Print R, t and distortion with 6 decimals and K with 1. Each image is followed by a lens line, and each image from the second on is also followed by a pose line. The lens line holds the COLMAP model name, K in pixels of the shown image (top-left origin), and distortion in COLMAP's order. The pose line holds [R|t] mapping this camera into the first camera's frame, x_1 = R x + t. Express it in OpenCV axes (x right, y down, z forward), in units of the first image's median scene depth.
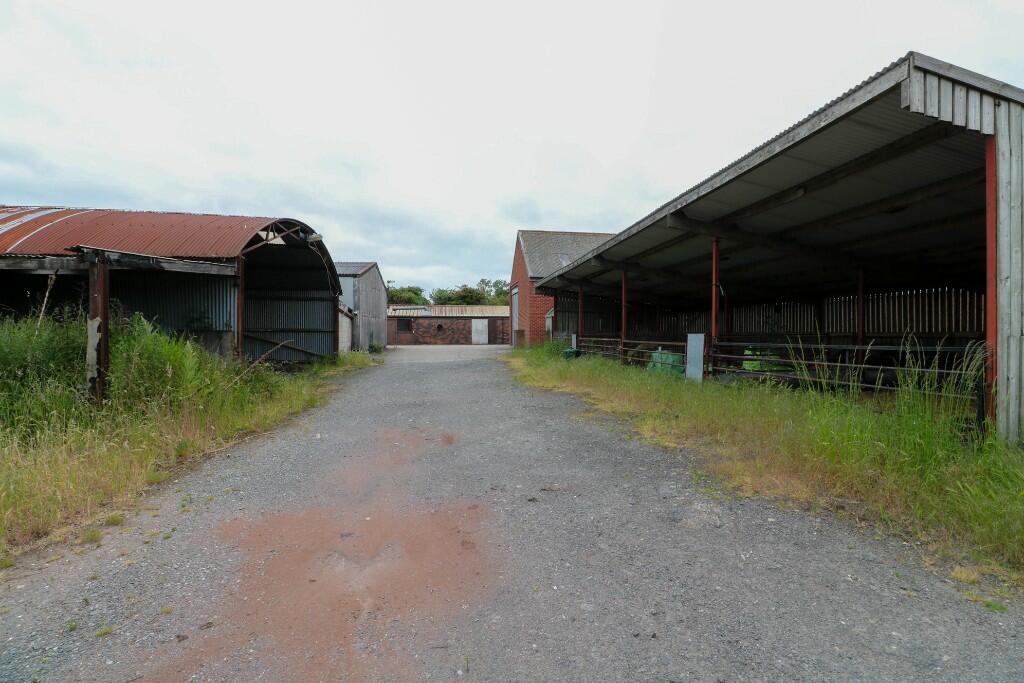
lens RADIAL K [[492.0, 0, 526.6], [0, 492.0, 357.1], [0, 0, 1]] dist [0.001740, -0.015129]
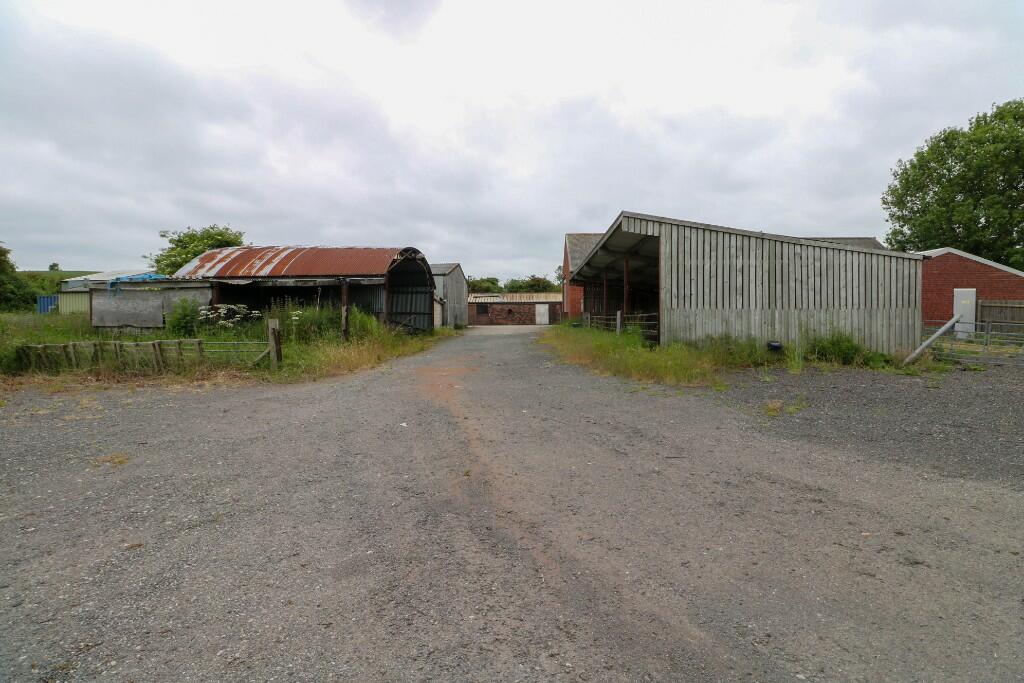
lens RADIAL K [[492.0, 0, 526.6], [0, 492.0, 357.1], [0, 0, 1]] dist [0.001740, -0.015129]
pose [[0.985370, 0.004815, -0.170363, 0.118635], [0.000394, 0.999534, 0.030526, 0.026883], [0.170431, -0.030146, 0.984908, -0.336906]]
